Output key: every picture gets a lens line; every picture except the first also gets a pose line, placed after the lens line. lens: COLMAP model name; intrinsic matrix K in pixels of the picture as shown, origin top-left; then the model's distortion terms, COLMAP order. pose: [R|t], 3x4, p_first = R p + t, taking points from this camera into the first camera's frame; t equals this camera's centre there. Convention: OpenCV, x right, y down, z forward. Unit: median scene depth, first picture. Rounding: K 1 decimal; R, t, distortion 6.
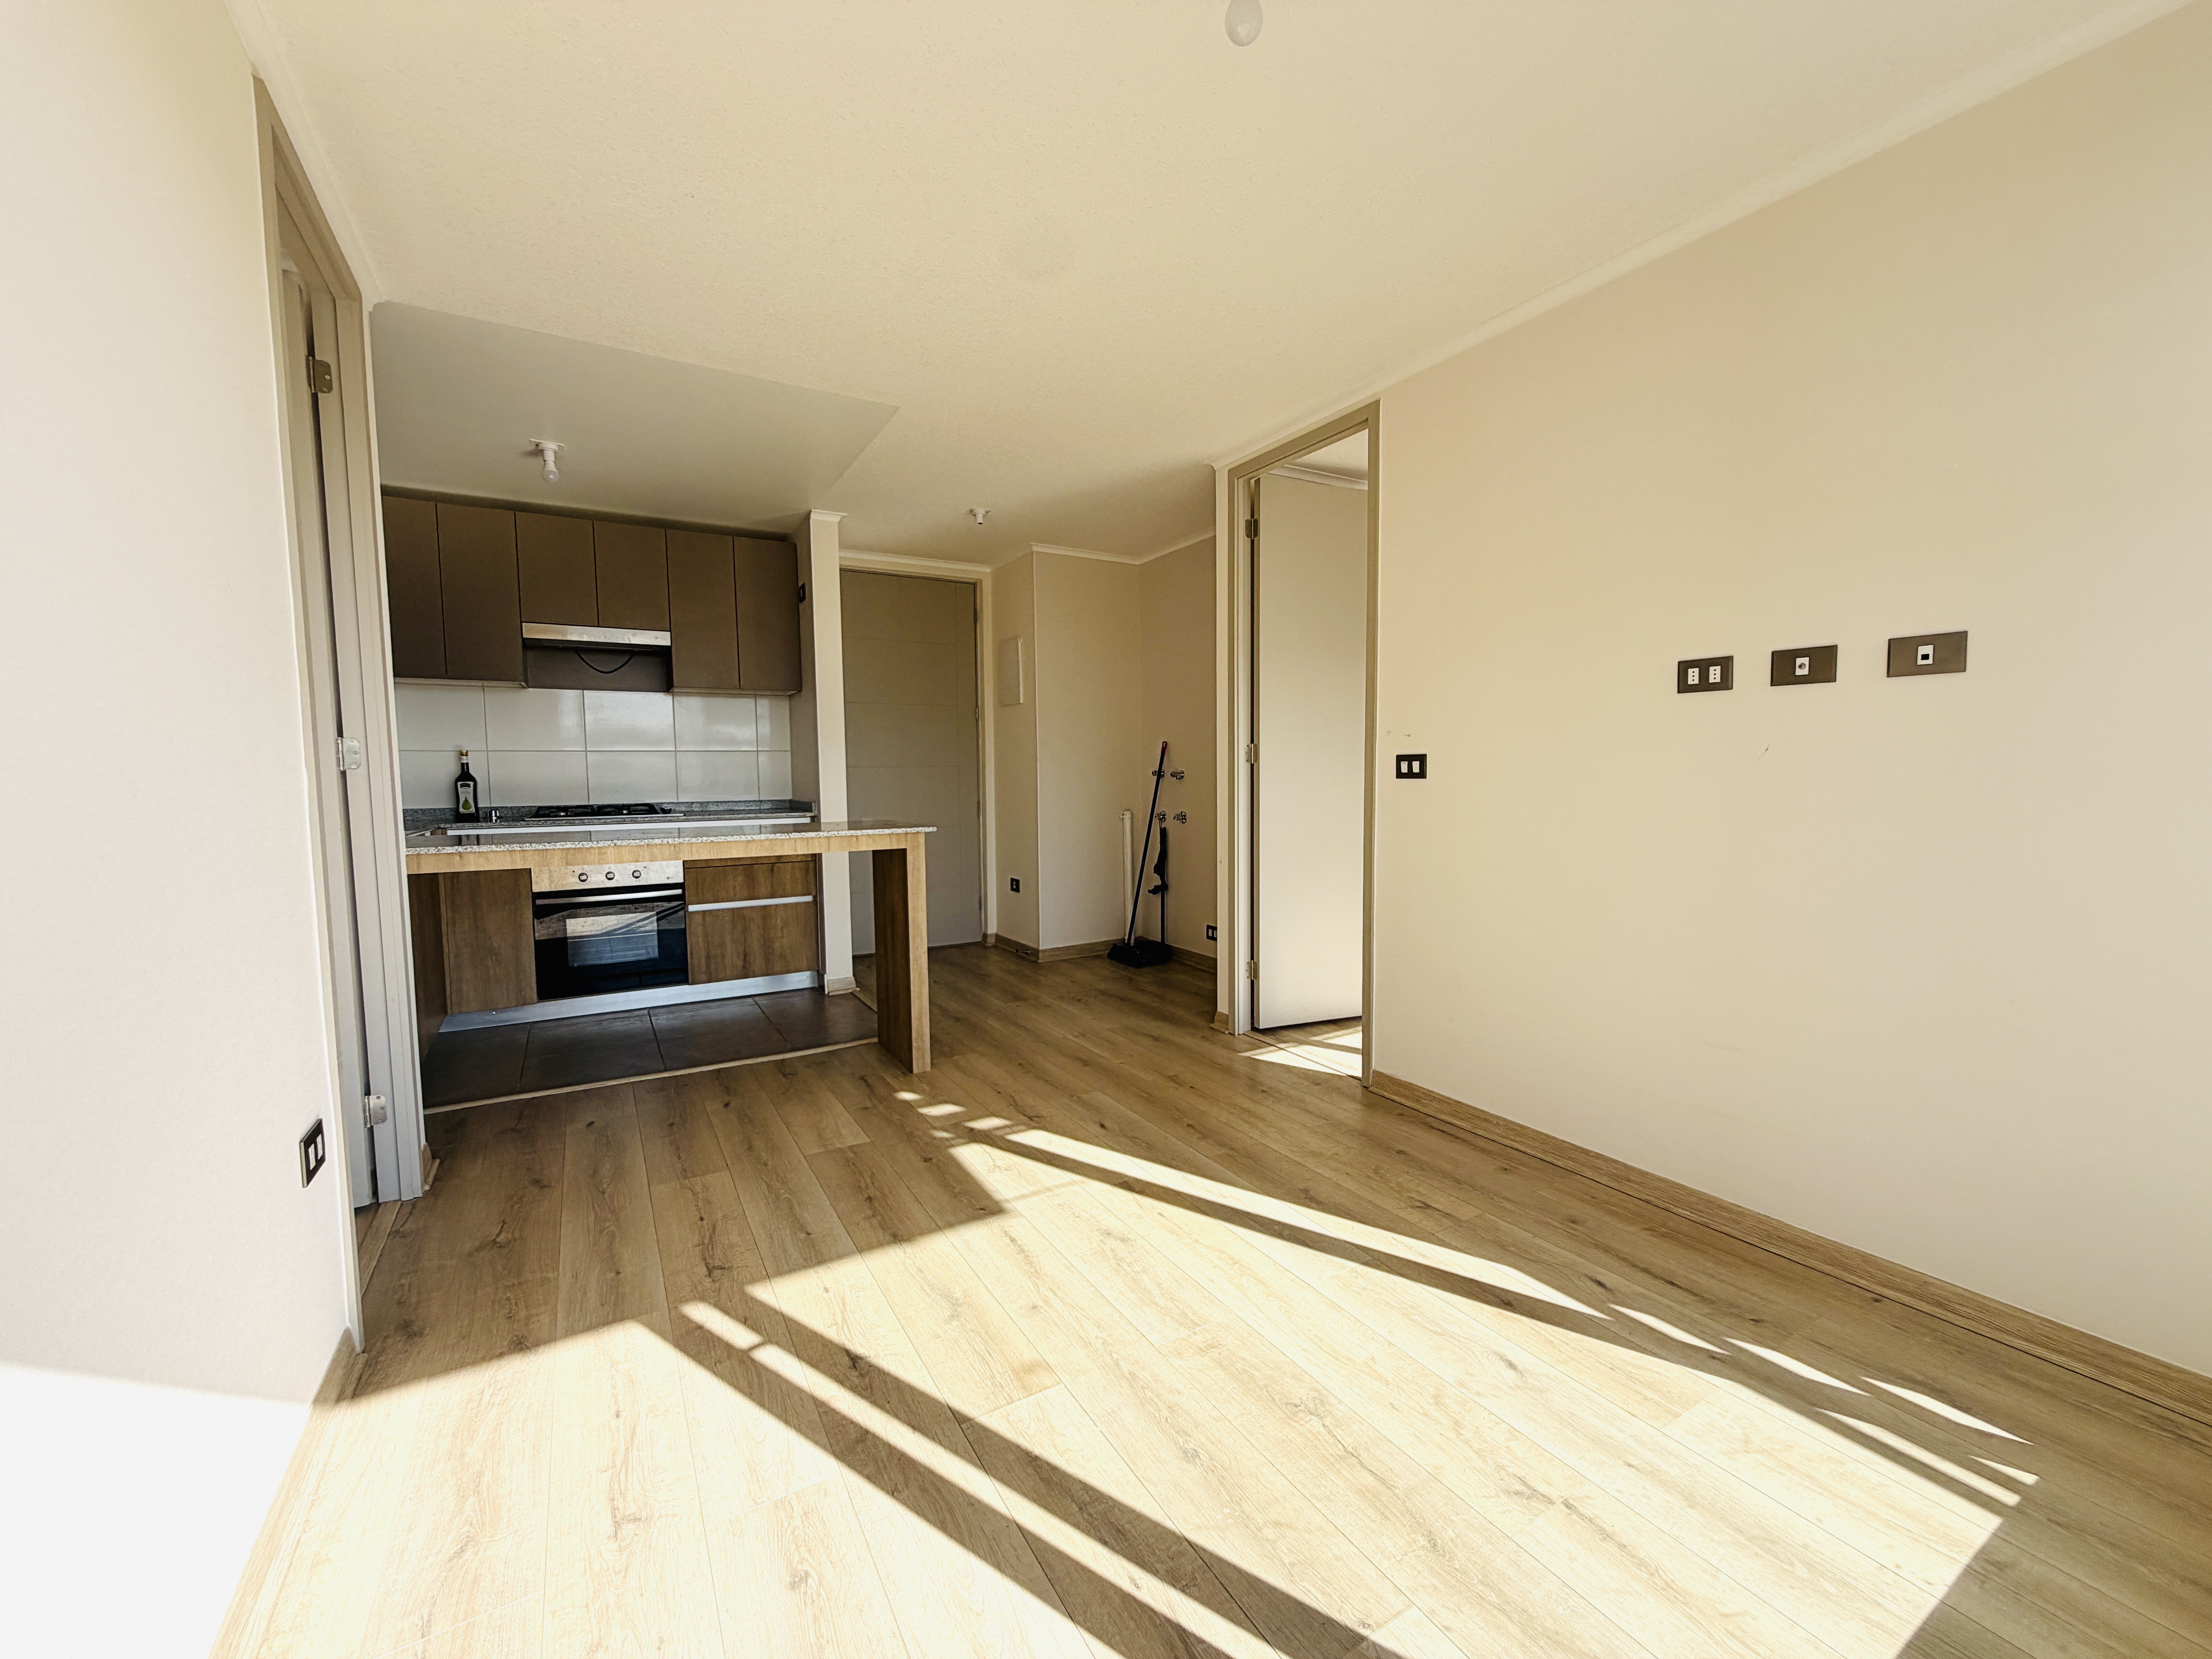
lens RADIAL K [[880.5, 0, 1099.8], [0, 880.5, 834.3], [0, 0, 1]] dist [-0.000284, 0.000117]
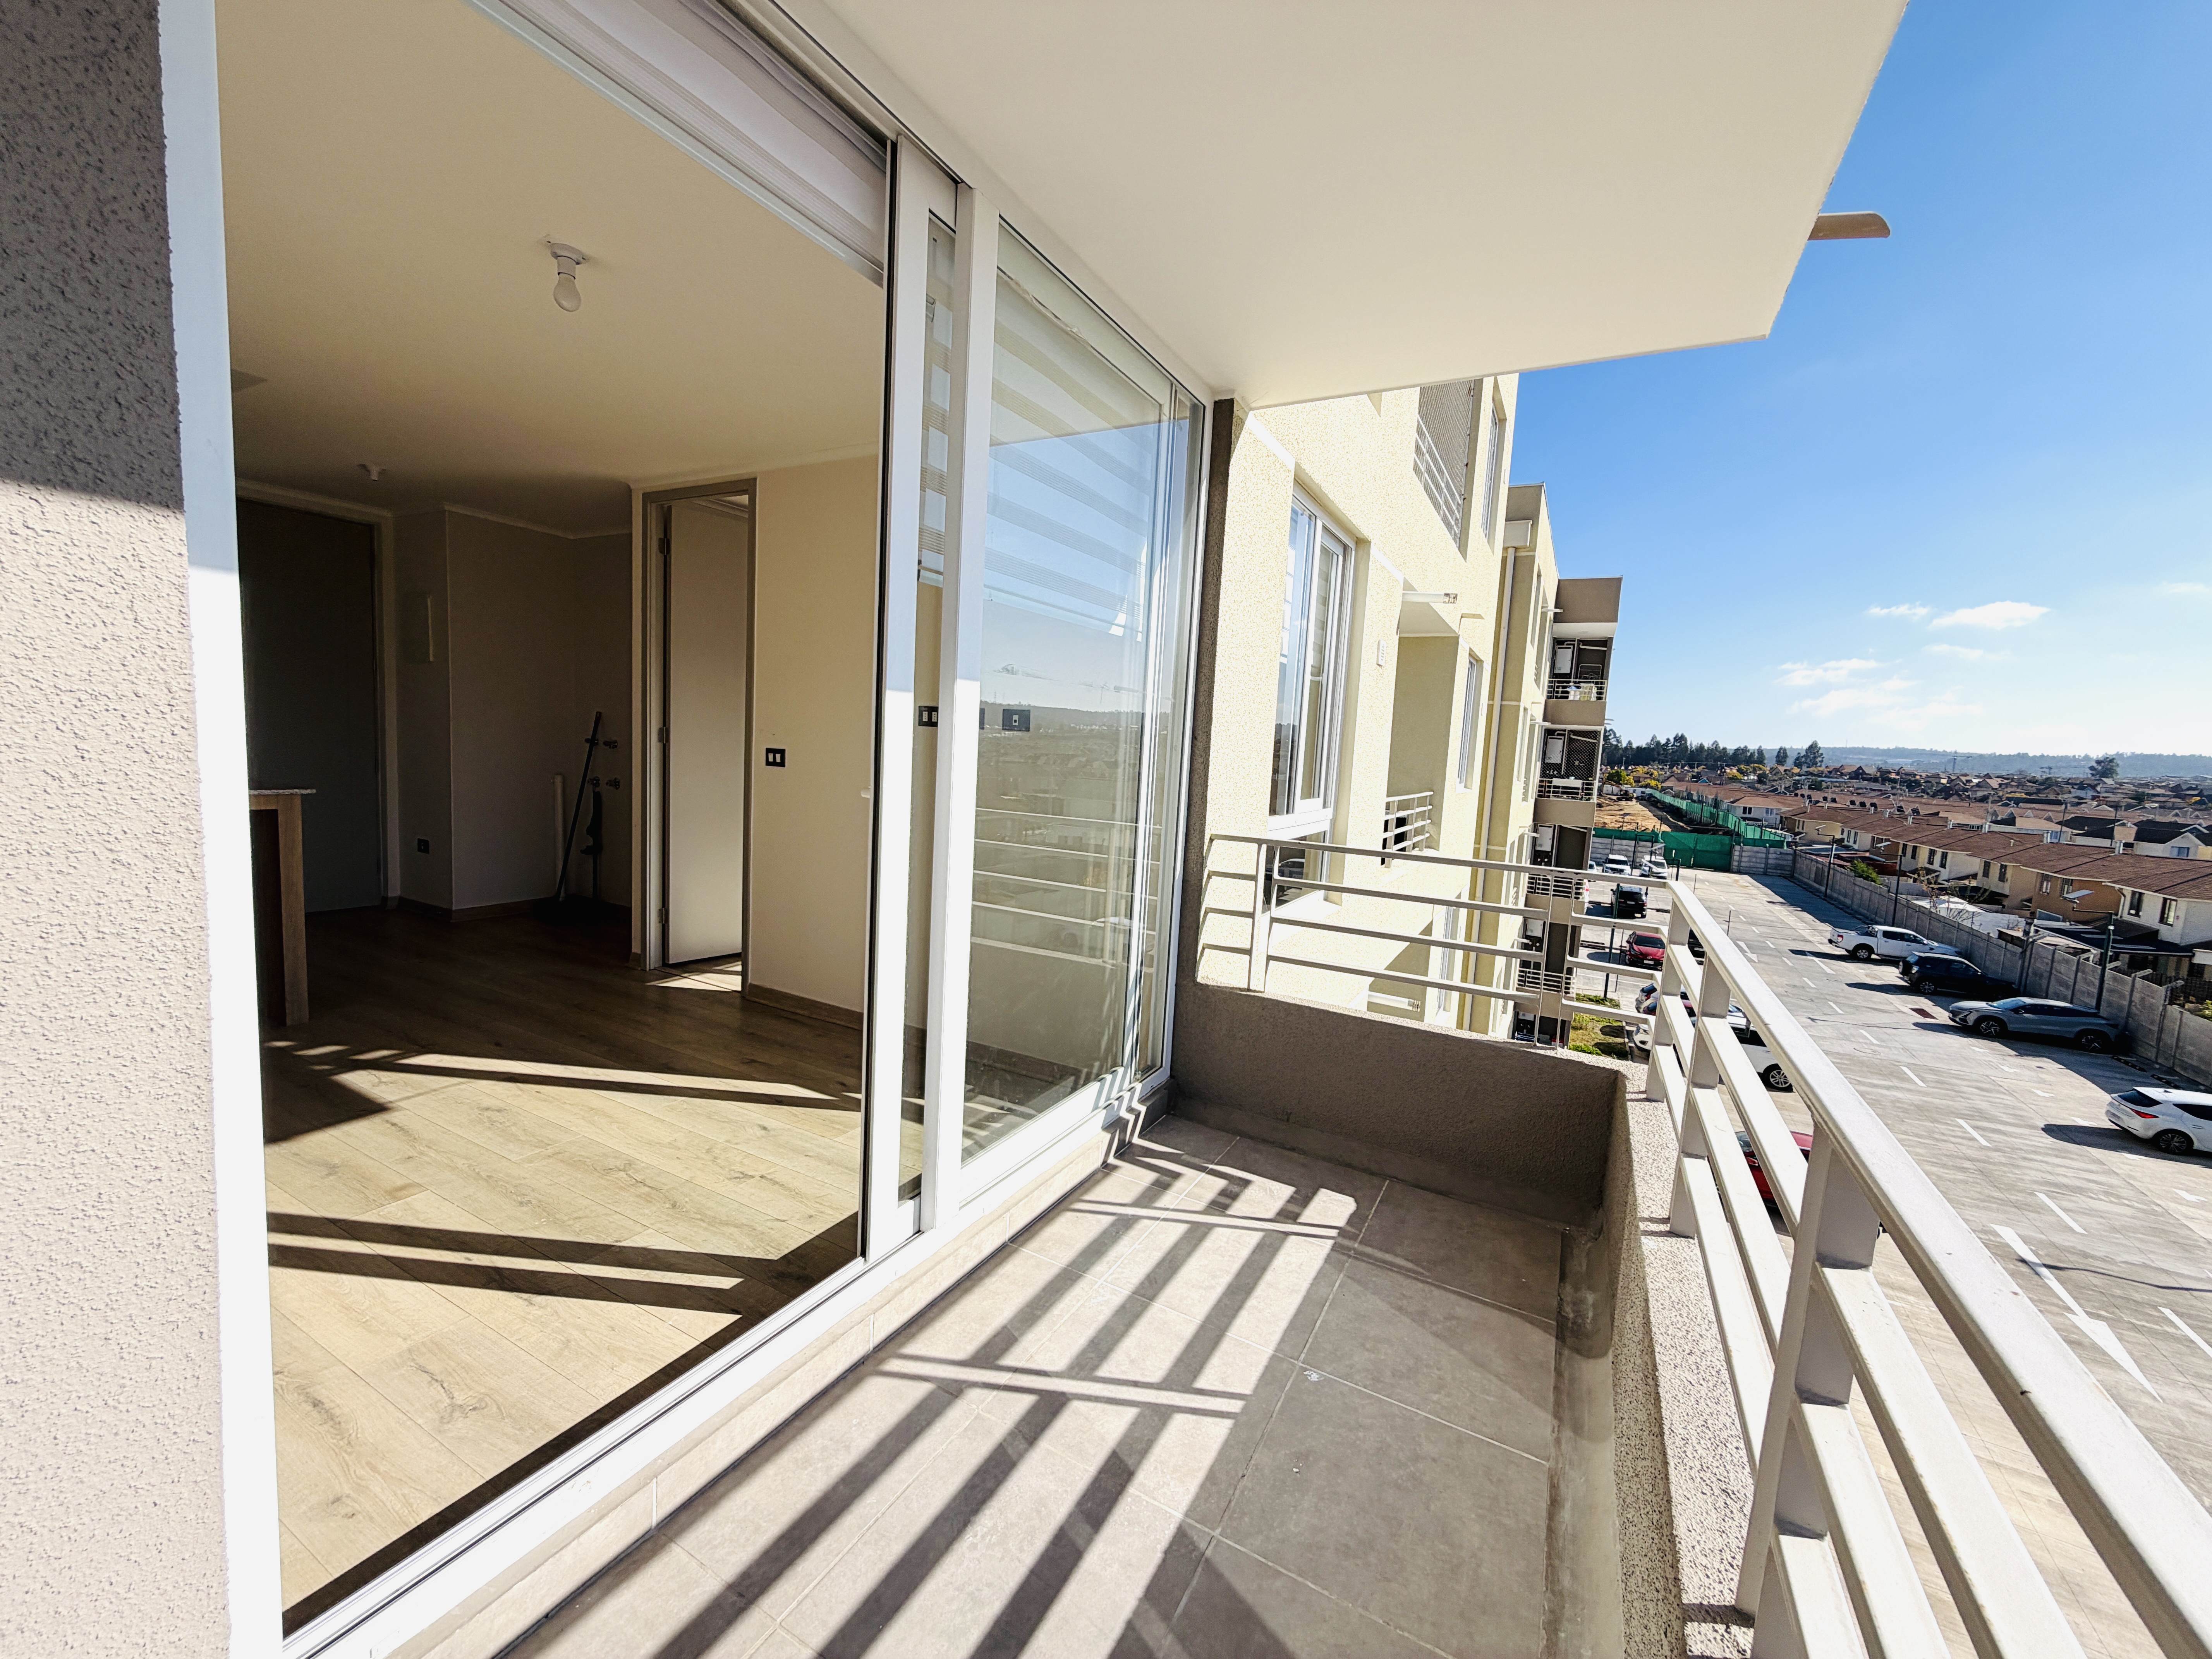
lens RADIAL K [[880.5, 0, 1104.2], [0, 880.5, 833.3], [0, 0, 1]] dist [-0.000284, 0.000117]
pose [[0.856081, 0.007250, 0.516791, 0.078936], [-0.028621, 0.999032, 0.033396, -0.018260], [-0.516049, -0.043381, 0.855460, -0.393408]]
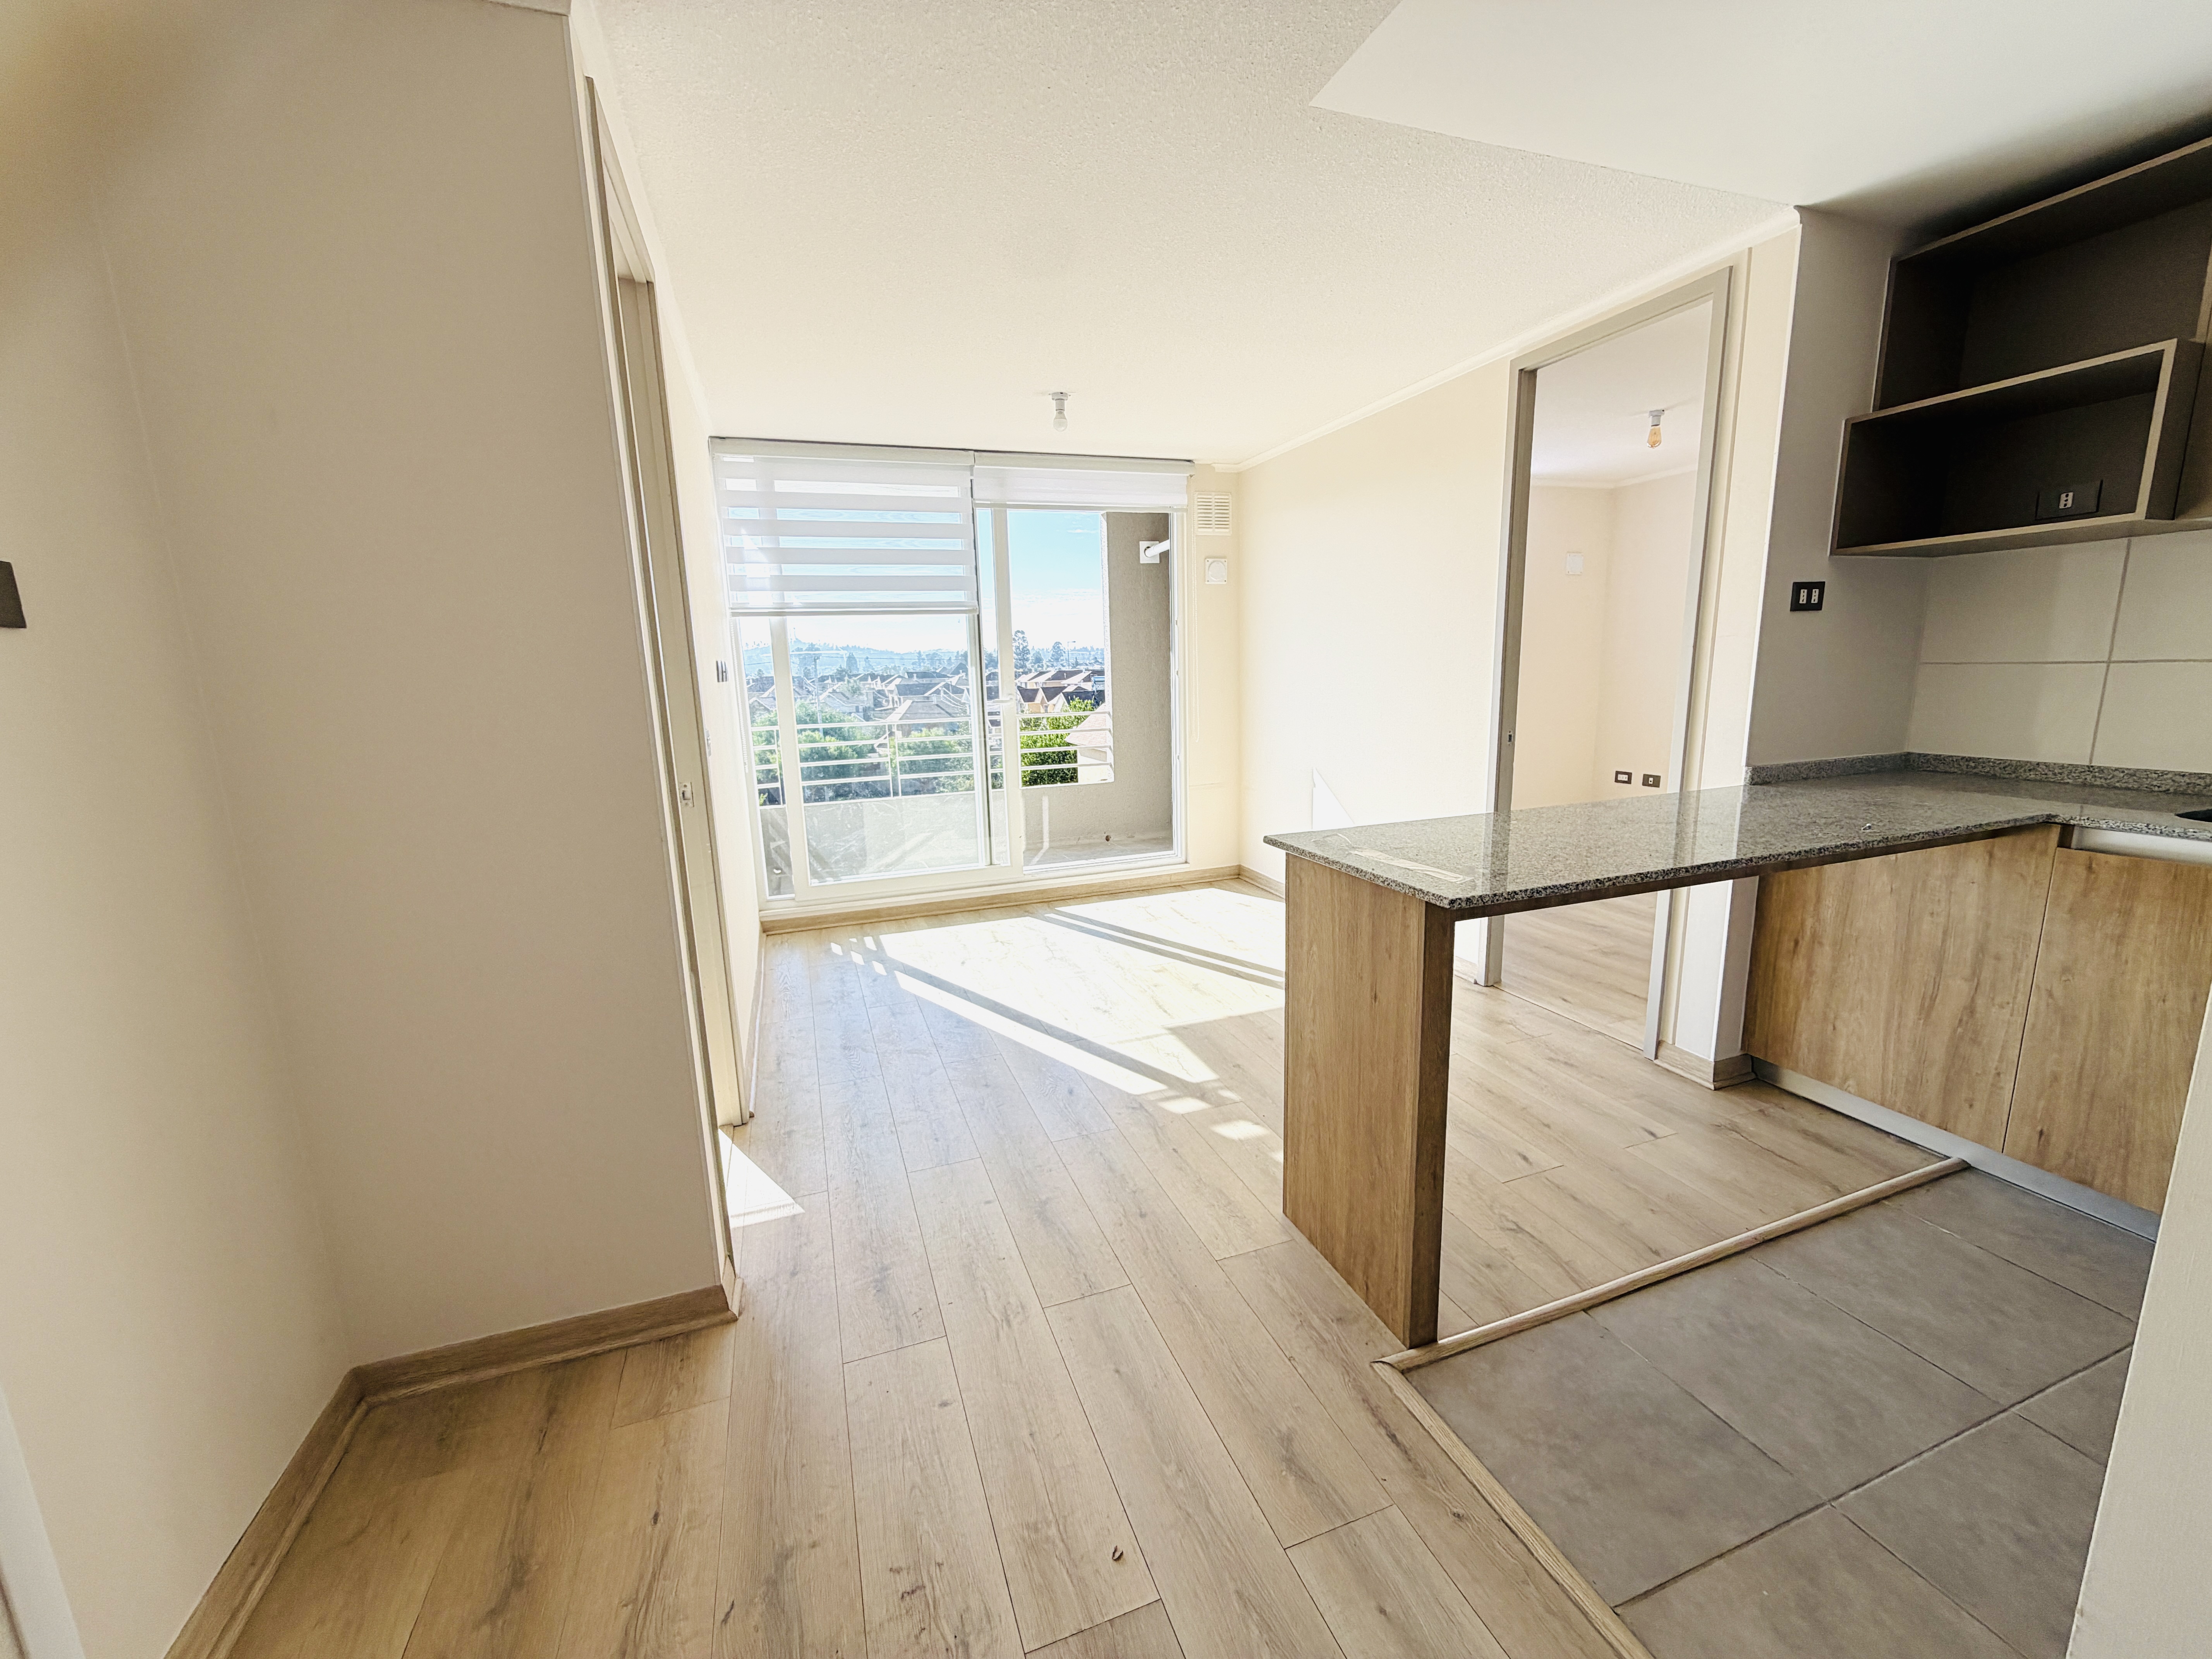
lens RADIAL K [[880.5, 0, 1103.1], [0, 880.5, 831.7], [0, 0, 1]] dist [-0.000284, 0.000117]
pose [[-0.981377, 0.004322, 0.192042, -0.198886], [0.053526, 0.966302, 0.251784, -0.177942], [-0.184482, 0.257374, -0.948538, 1.646474]]
